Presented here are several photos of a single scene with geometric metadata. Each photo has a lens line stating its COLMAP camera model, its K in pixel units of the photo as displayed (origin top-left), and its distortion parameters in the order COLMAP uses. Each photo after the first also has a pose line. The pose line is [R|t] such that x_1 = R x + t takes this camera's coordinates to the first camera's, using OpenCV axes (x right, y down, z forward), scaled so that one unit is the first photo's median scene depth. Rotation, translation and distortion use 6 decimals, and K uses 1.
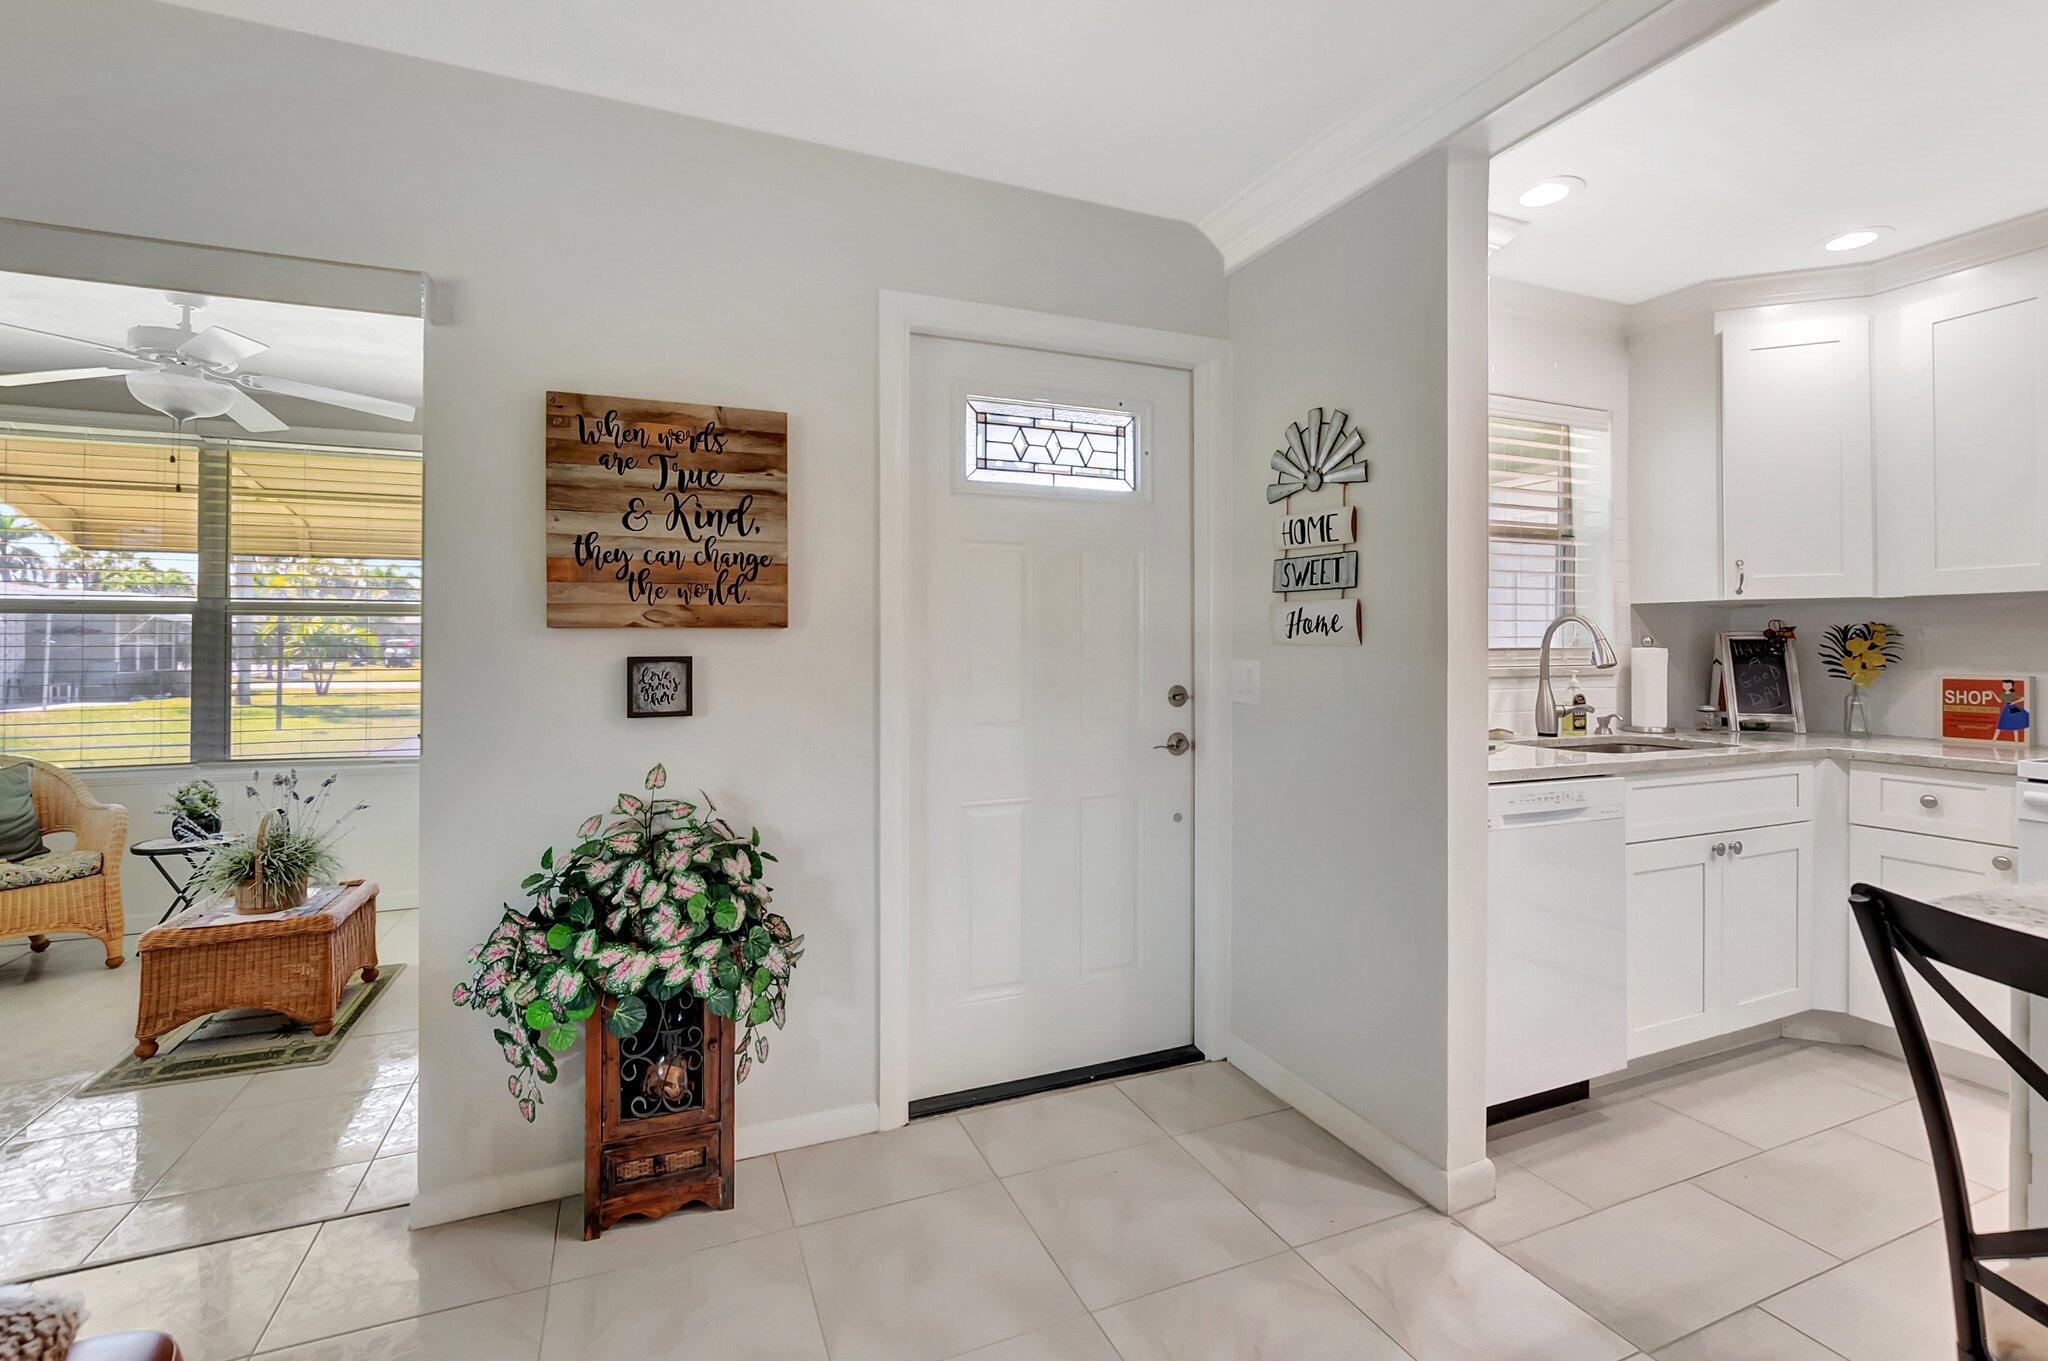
lens RADIAL K [[939.5, 0, 1027.1], [0, 939.5, 640.9], [0, 0, 1]] dist [-0.003460, 0.000052]
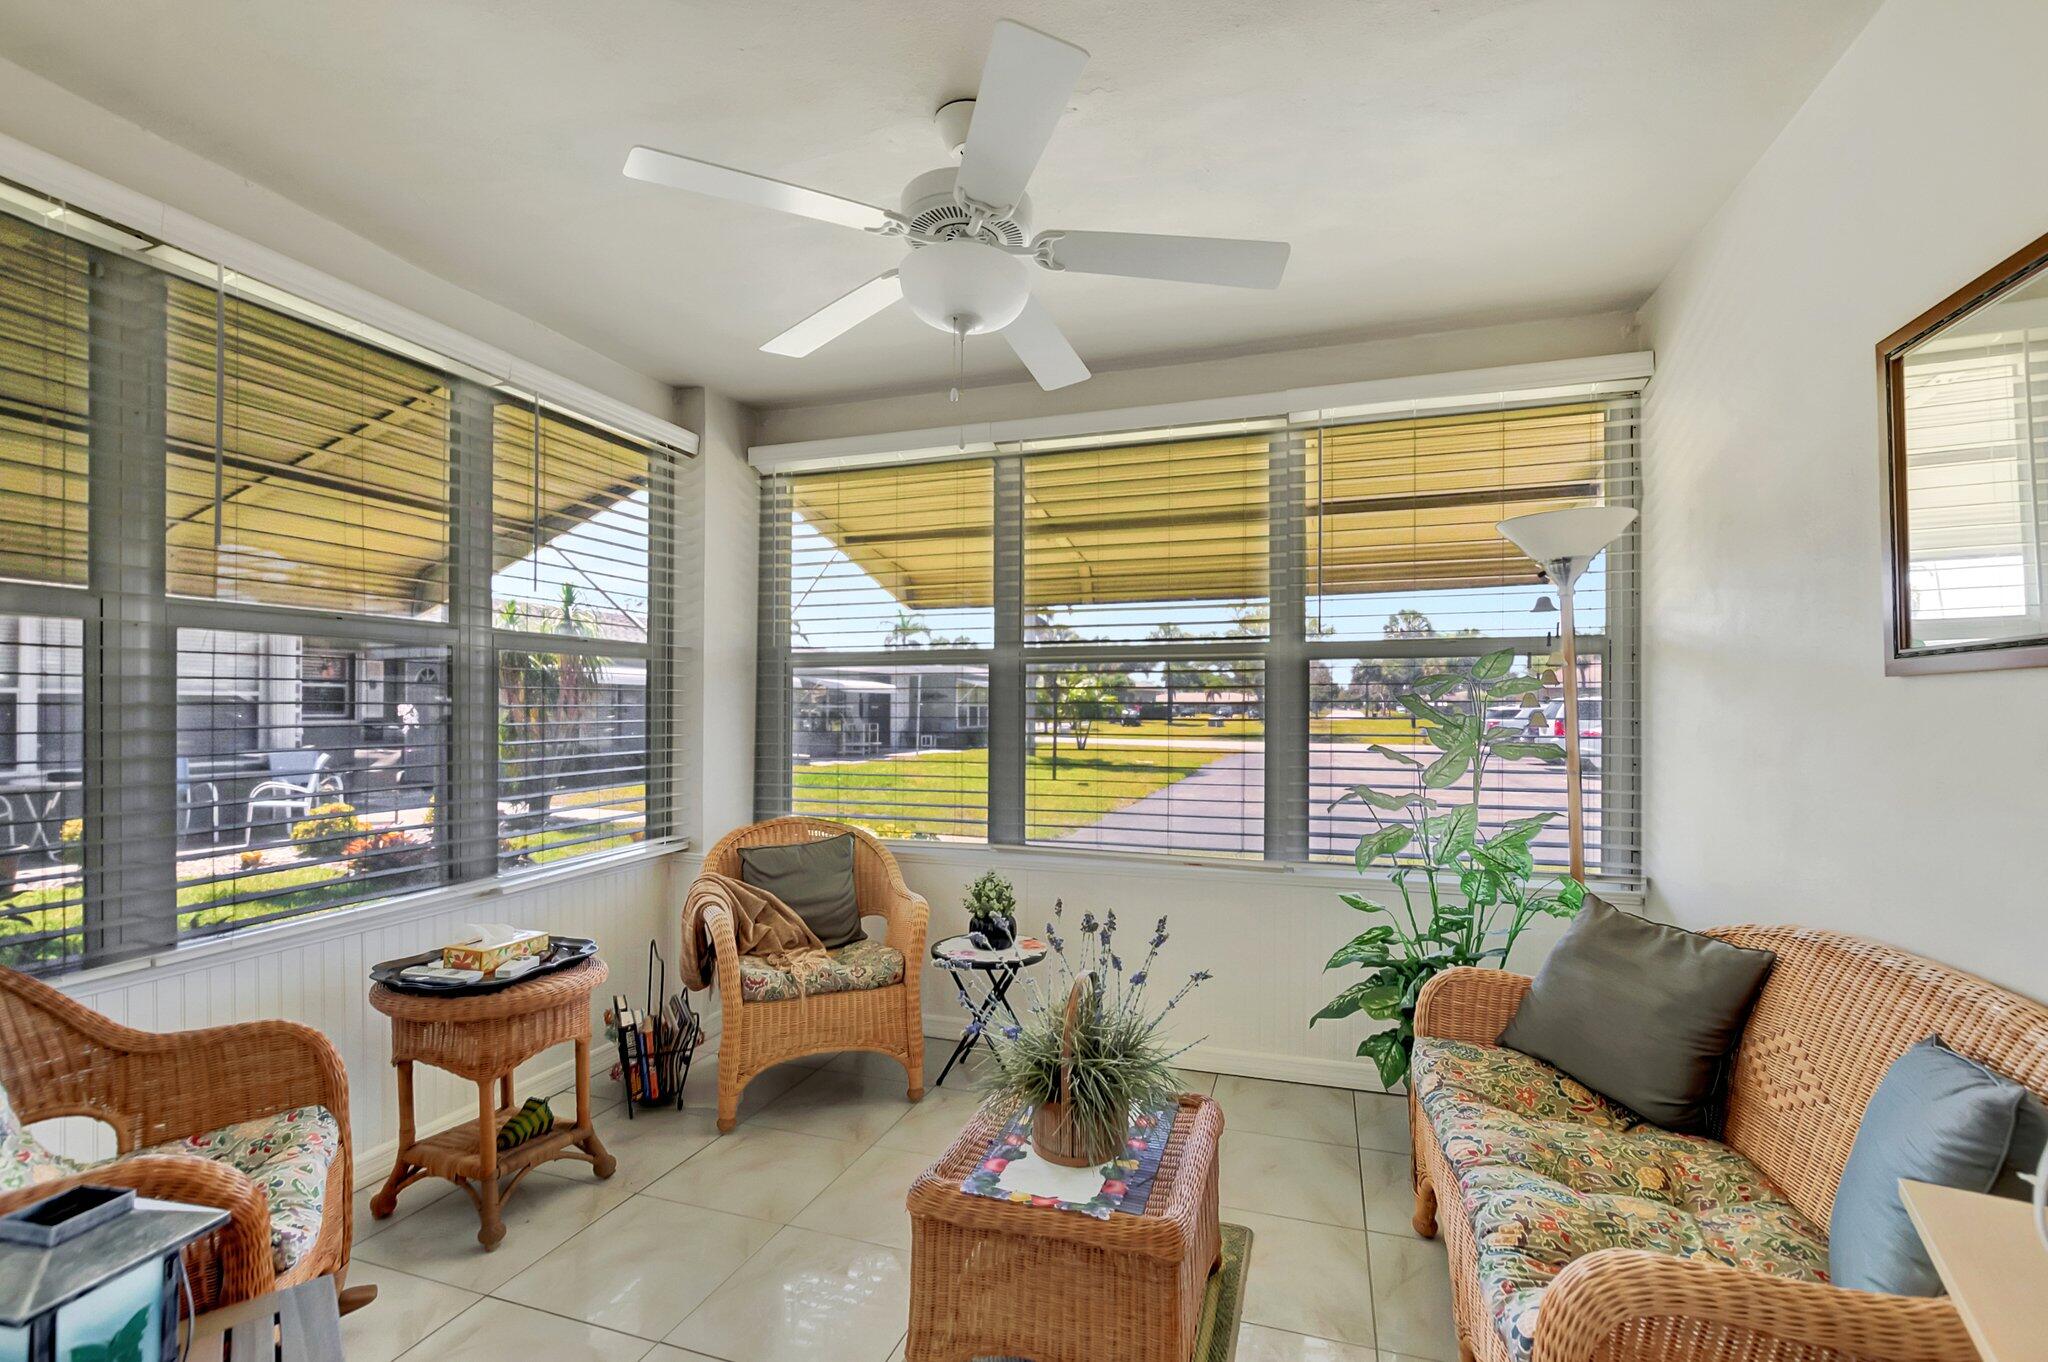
lens RADIAL K [[892.7, 0, 1020.6], [0, 892.7, 684.2], [0, 0, 1]] dist [-0.005871, -0.000068]
pose [[0.760528, -0.017022, -0.649082, -0.370846], [0.002358, 0.999722, -0.023455, 0.008387], [0.649301, 0.016308, 0.760356, 0.432867]]
